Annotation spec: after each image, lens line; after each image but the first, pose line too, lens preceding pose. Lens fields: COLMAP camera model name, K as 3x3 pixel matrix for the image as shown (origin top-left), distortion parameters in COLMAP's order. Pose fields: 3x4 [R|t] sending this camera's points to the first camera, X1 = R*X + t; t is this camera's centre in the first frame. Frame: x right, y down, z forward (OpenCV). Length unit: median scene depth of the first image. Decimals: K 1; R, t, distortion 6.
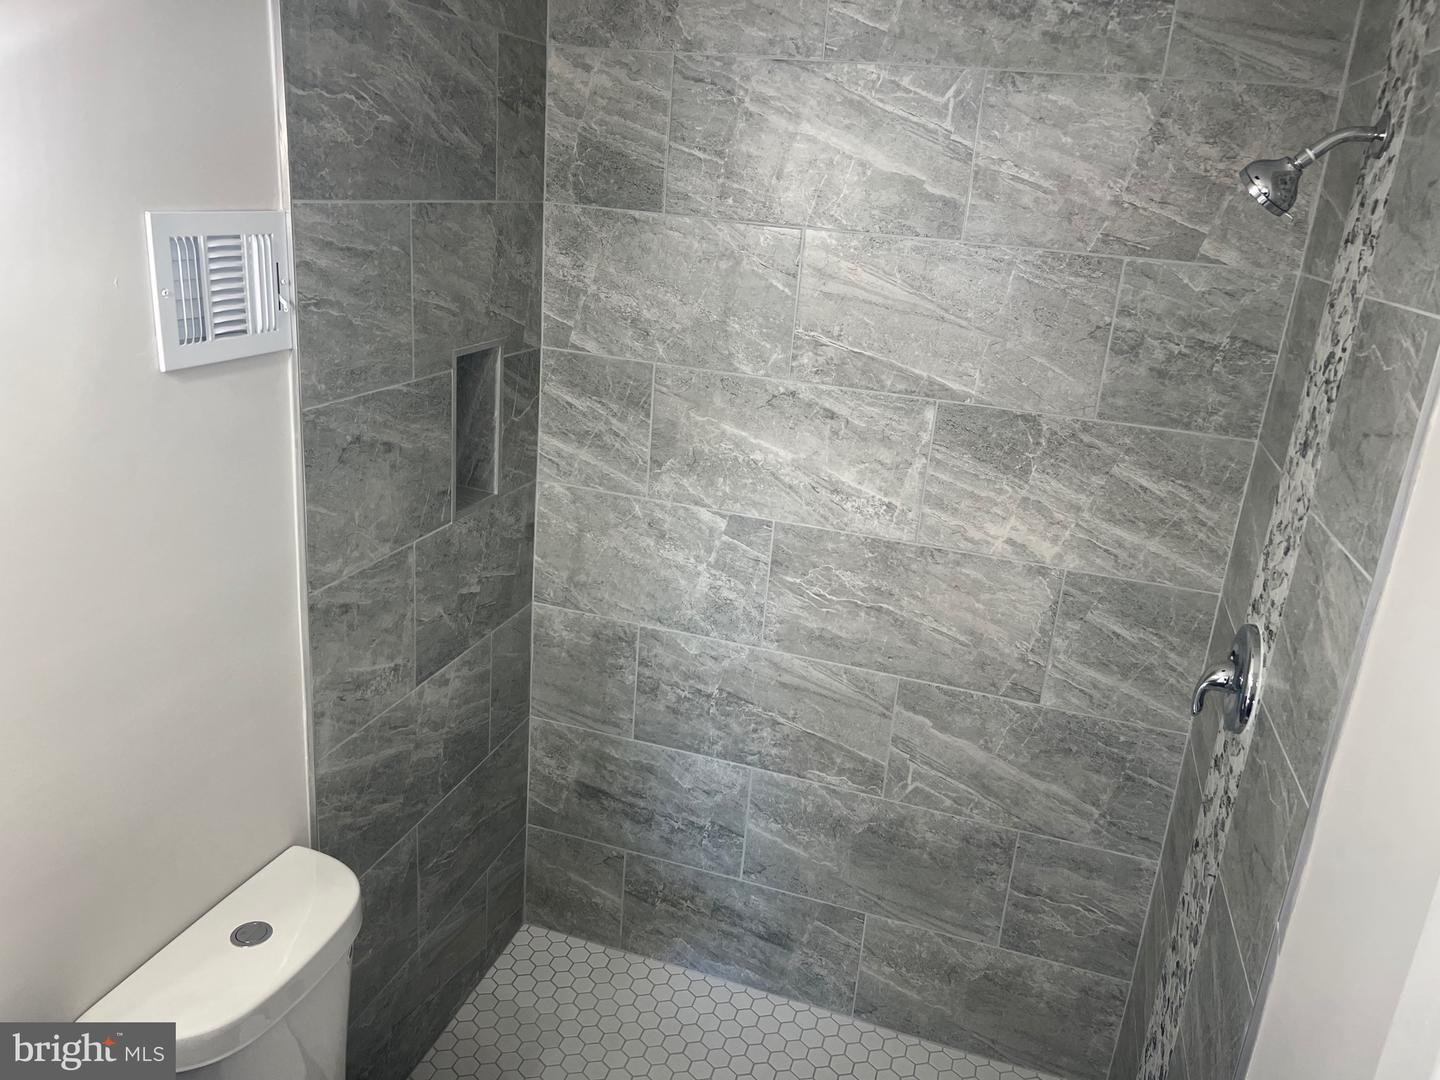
lens RADIAL K [[1086.8, 0, 720.1], [0, 1086.8, 532.1], [0, 0, 1]] dist [0.077810, -0.096607]
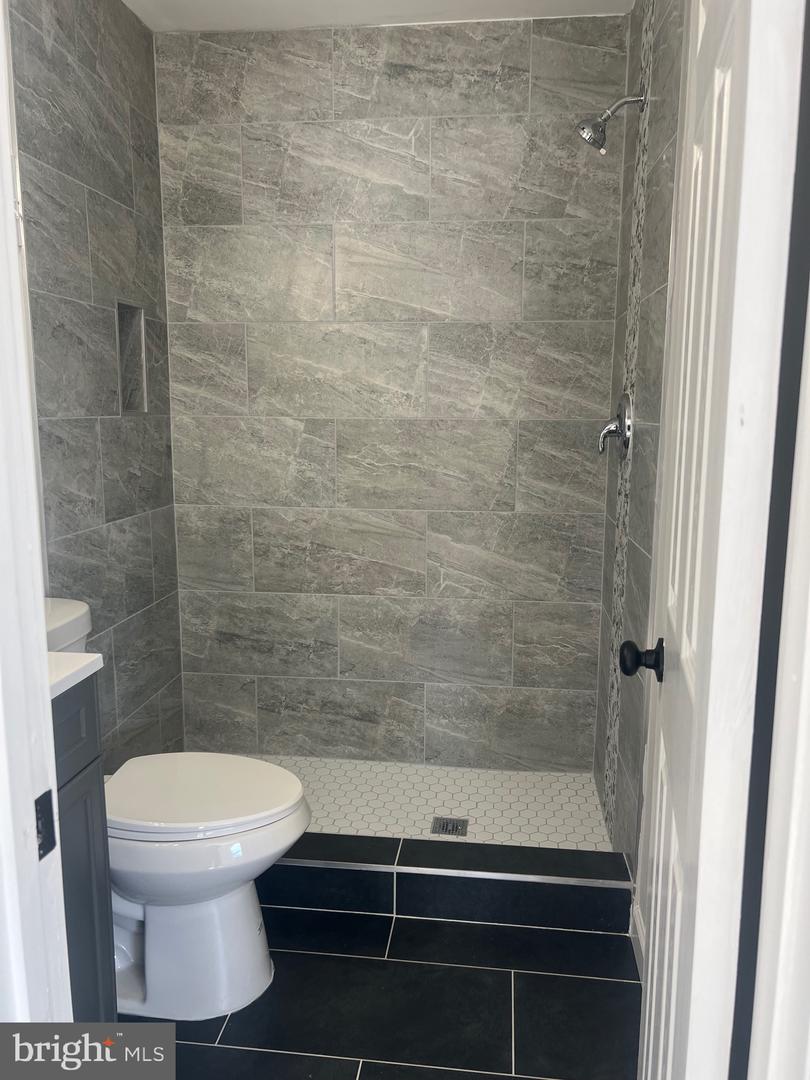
lens RADIAL K [[815.1, 0, 405.7], [0, 815.1, 547.4], [0, 0, 1]] dist [0.077810, -0.096607]
pose [[0.980218, -0.101812, 0.169726, -0.070312], [0.124976, 0.983353, -0.131898, 0.348491], [-0.153471, 0.150501, 0.976625, -0.123035]]
